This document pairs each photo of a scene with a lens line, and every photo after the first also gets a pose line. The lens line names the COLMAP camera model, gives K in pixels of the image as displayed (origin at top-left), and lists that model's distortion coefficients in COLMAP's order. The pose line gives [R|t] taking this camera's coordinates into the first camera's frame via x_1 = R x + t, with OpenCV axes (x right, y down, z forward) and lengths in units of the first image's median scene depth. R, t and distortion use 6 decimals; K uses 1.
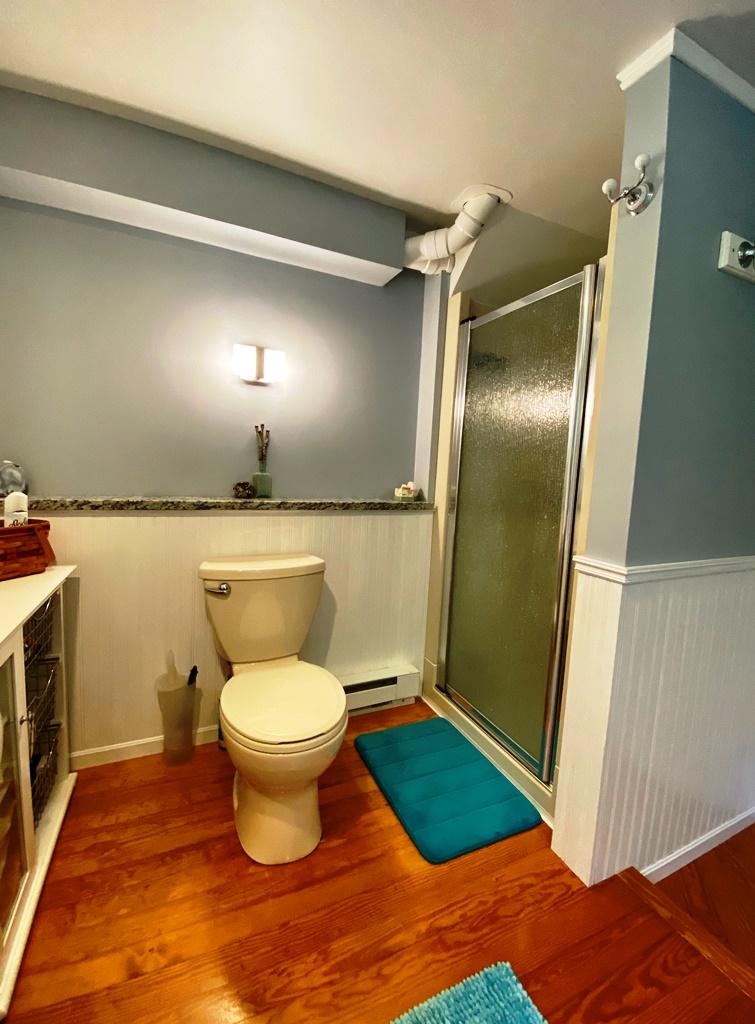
lens RADIAL K [[430.8, 0, 377.5], [0, 430.8, 512.0], [0, 0, 1]] dist [-0.000921, -0.000097]
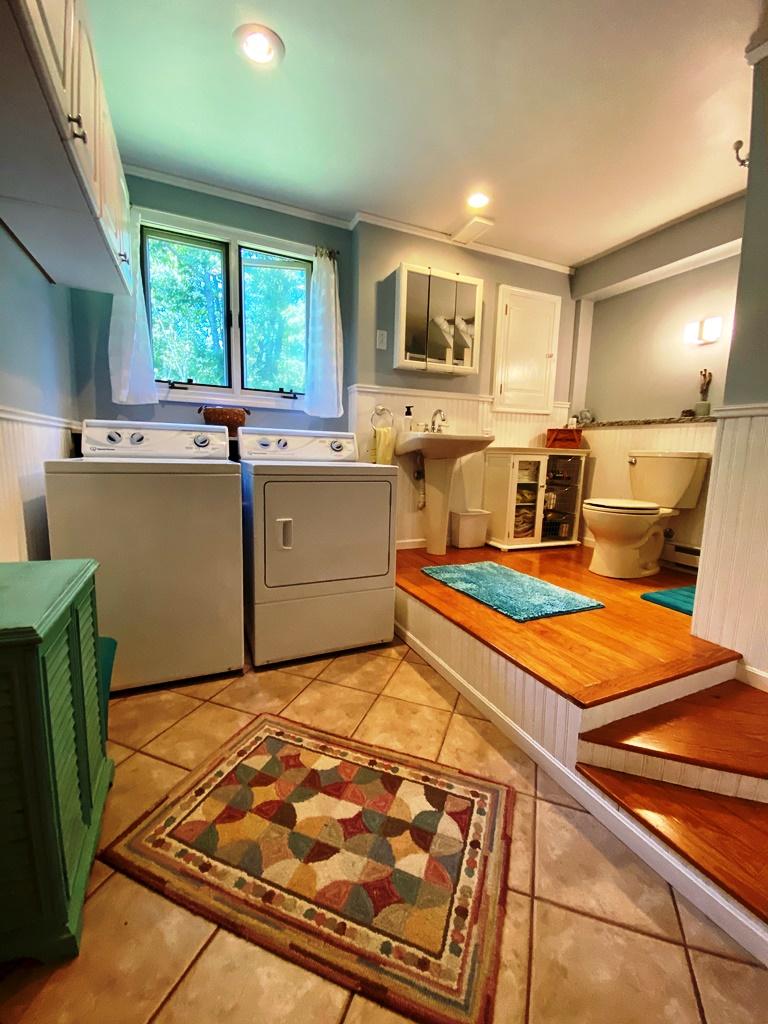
lens RADIAL K [[417.3, 0, 384.0], [0, 417.3, 512.0], [0, 0, 1]] dist [0.048963, -0.033746]
pose [[0.000226, 0.091635, -0.995793, 1.396684], [-0.138630, 0.986180, 0.090719, 0.348022], [0.990344, 0.138027, 0.012926, -0.096262]]
